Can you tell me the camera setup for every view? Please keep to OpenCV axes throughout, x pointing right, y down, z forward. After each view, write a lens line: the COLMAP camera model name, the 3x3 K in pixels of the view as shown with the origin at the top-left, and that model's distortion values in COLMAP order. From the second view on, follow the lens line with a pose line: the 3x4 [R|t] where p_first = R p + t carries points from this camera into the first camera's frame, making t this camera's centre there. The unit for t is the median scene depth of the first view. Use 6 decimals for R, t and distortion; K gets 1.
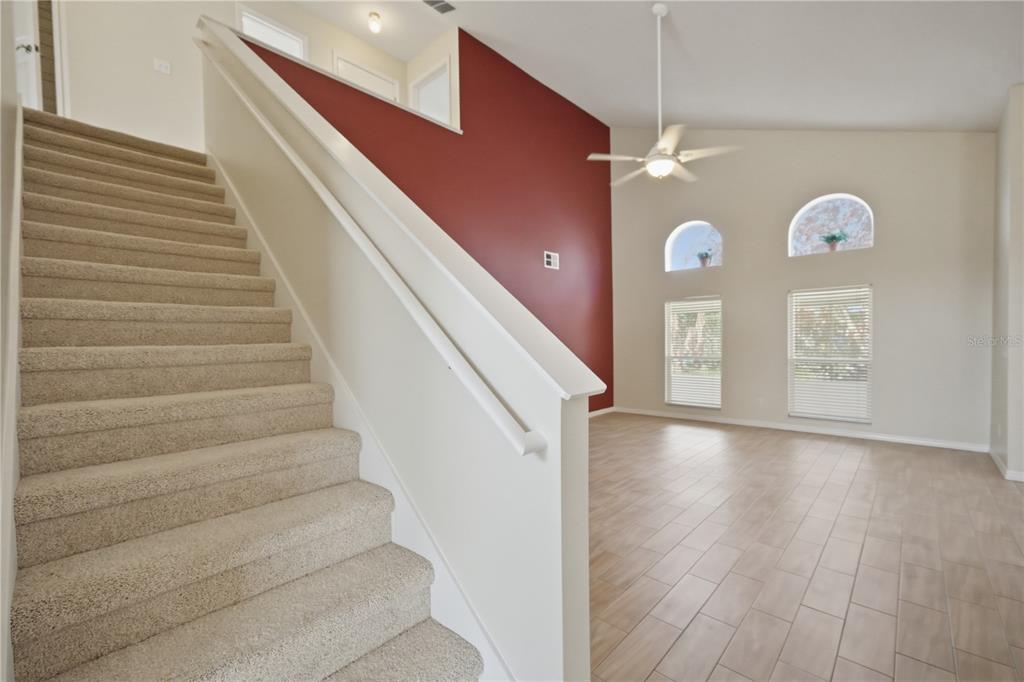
lens RADIAL K [[423.6, 0, 505.4], [0, 423.6, 338.1], [0, 0, 1]] dist [-0.000846, 0.000037]
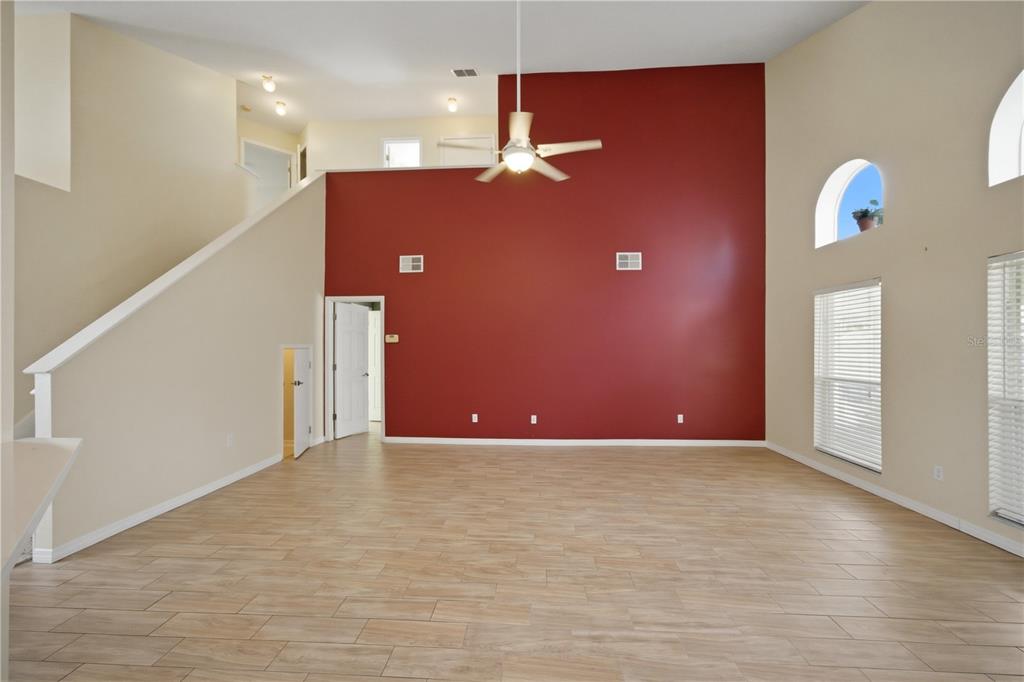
lens RADIAL K [[417.5, 0, 508.6], [0, 417.5, 345.5], [0, 0, 1]] dist [-0.001258, 0.000255]
pose [[0.660645, 0.002943, -0.750693, 0.605603], [-0.003858, 0.999992, 0.000525, -0.006293], [0.750689, 0.002550, 0.660651, 0.234167]]
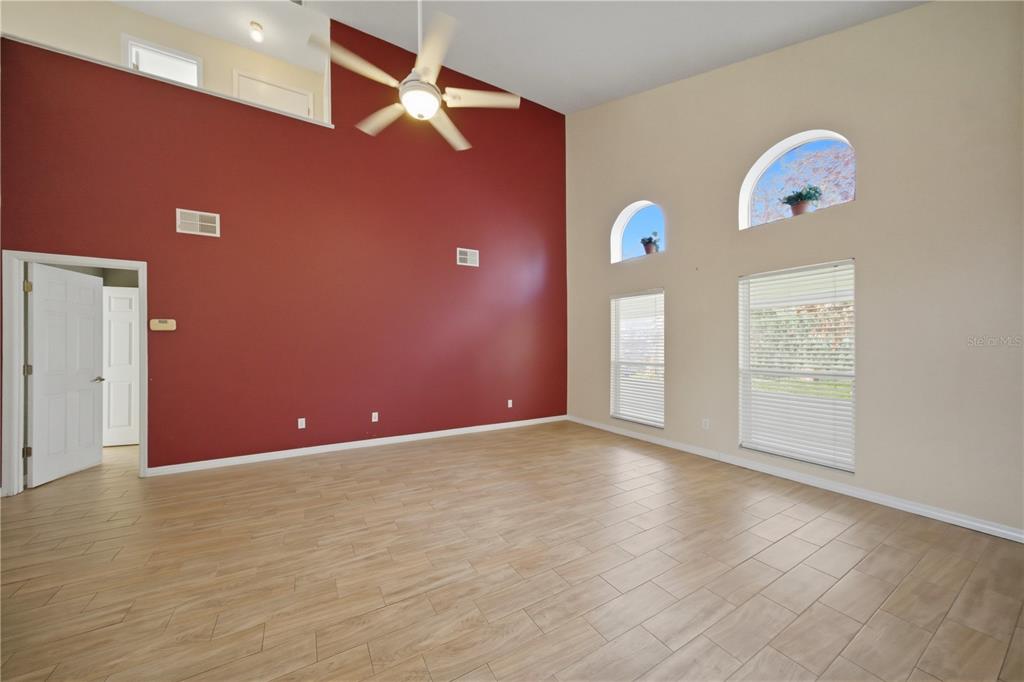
lens RADIAL K [[356.7, 0, 502.9], [0, 356.7, 347.1], [0, 0, 1]] dist [-0.030140, 0.014461]
pose [[0.964345, 0.003767, -0.264622, 0.394463], [-0.002861, 0.999989, 0.003811, 0.010320], [0.264634, -0.002918, 0.964345, 0.266526]]
